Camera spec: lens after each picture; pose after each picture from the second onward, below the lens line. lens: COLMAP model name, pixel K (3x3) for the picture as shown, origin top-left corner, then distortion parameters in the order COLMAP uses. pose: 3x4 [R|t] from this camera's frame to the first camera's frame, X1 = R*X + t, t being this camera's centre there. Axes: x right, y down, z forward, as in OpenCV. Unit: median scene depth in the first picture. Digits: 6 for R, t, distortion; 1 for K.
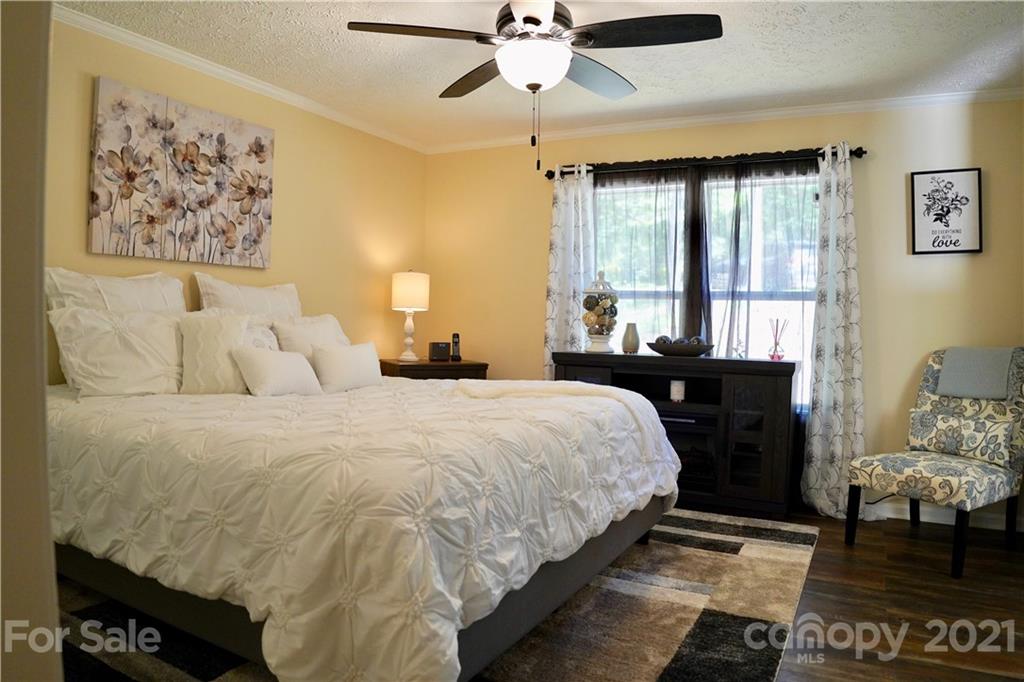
lens RADIAL K [[676.3, 0, 510.6], [0, 676.3, 342.6], [0, 0, 1]] dist [-0.138101, 0.042958]
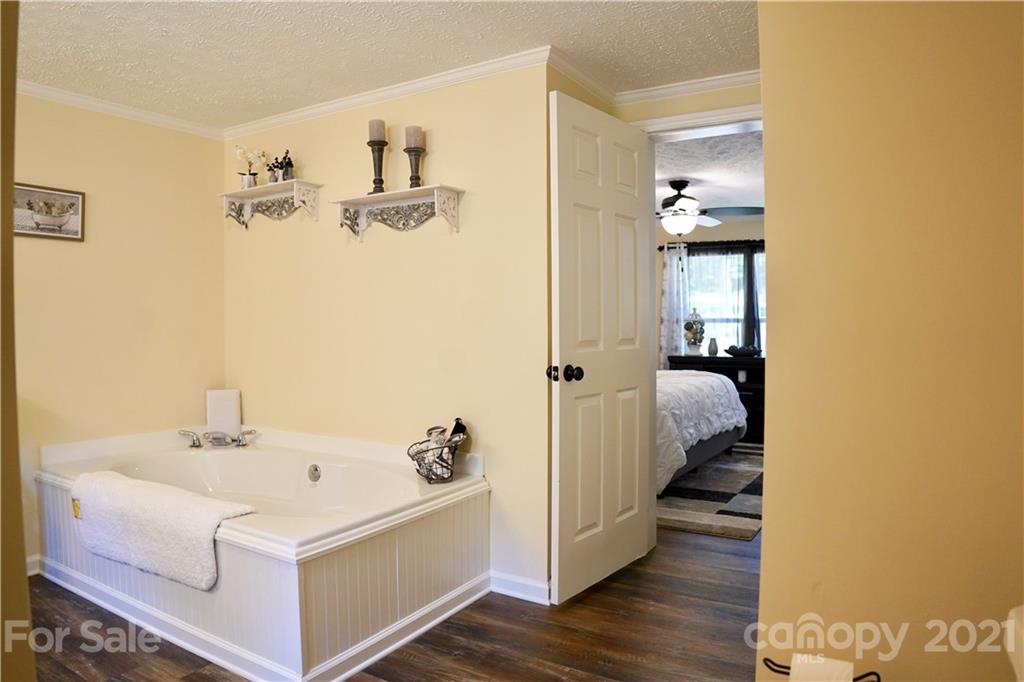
lens RADIAL K [[676.3, 0, 513.0], [0, 676.3, 340.6], [0, 0, 1]] dist [-0.138101, 0.042958]
pose [[0.998277, -0.018952, -0.055540, -0.284375], [0.018288, 0.999756, -0.012425, -0.012792], [0.055762, 0.011388, 0.998379, -0.874305]]
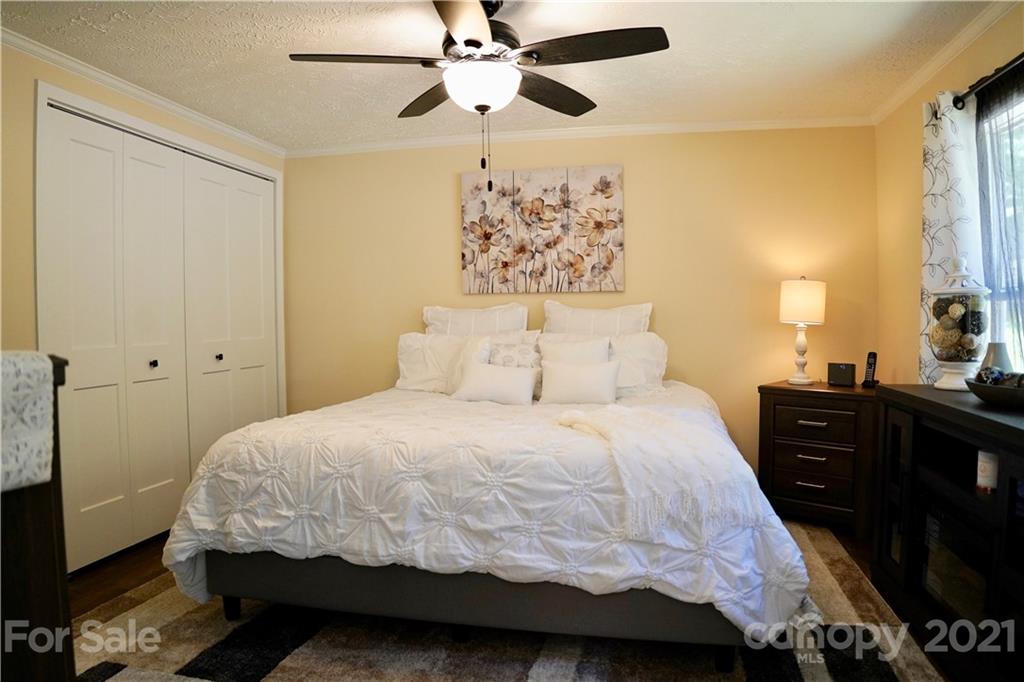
lens RADIAL K [[676.3, 0, 511.6], [0, 676.3, 334.7], [0, 0, 1]] dist [-0.138101, 0.042958]
pose [[0.277102, 0.000448, -0.960840, 0.723695], [-0.015301, 0.999875, -0.003947, -0.034351], [0.960719, 0.015796, 0.277074, 0.562247]]
